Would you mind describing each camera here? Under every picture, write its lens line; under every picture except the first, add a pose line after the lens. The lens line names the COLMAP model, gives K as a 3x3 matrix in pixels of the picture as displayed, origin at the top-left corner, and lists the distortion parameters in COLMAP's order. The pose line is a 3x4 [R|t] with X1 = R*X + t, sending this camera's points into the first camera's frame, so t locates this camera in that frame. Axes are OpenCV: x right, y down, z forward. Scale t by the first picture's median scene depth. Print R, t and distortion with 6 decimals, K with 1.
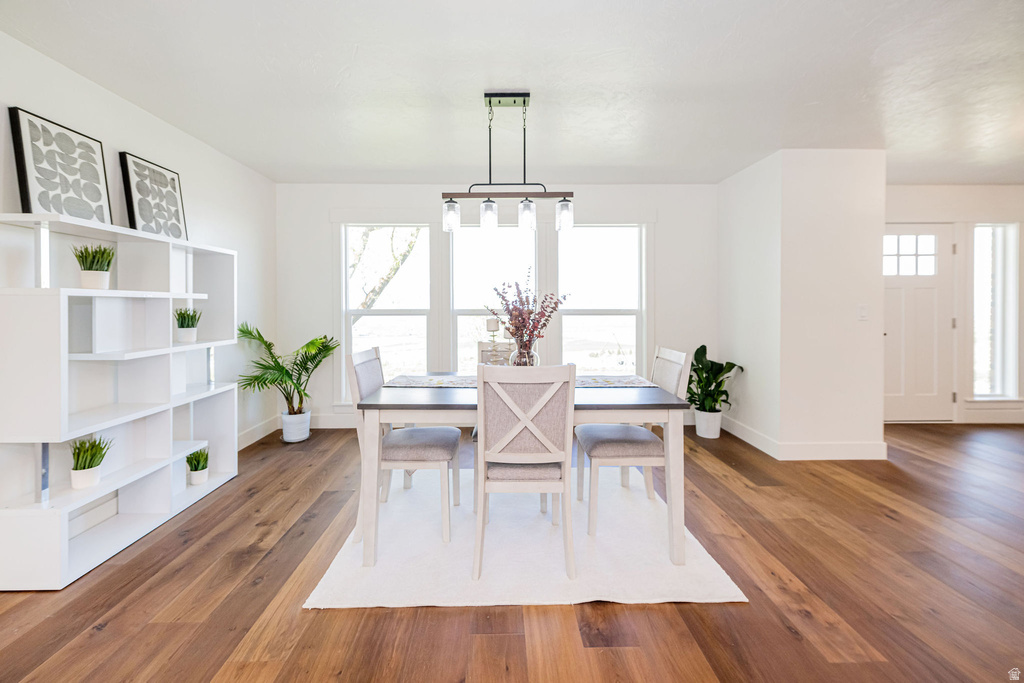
lens RADIAL K [[426.1, 0, 510.8], [0, 426.1, 316.1], [0, 0, 1]] dist [0.001183, 0.000064]
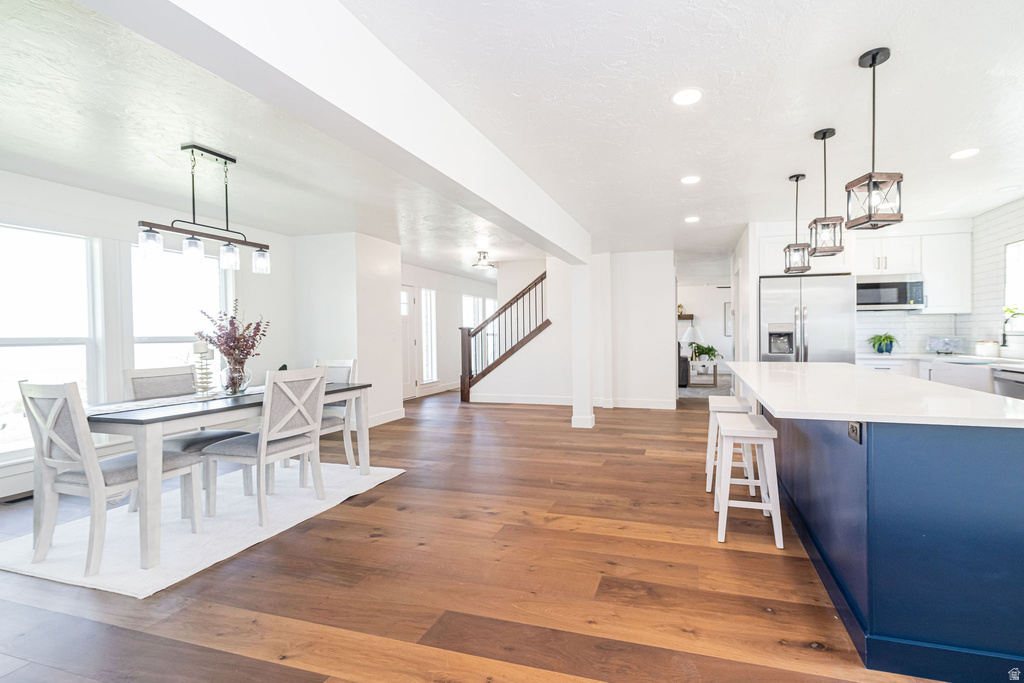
lens RADIAL K [[421.6, 0, 512.0], [0, 421.6, 341.5], [0, 0, 1]] dist [-0.000257, -0.000140]
pose [[0.430276, -0.017816, 0.902522, -0.705323], [0.023922, 0.999679, 0.008329, 0.015760], [-0.902381, 0.018007, 0.430564, -0.244814]]
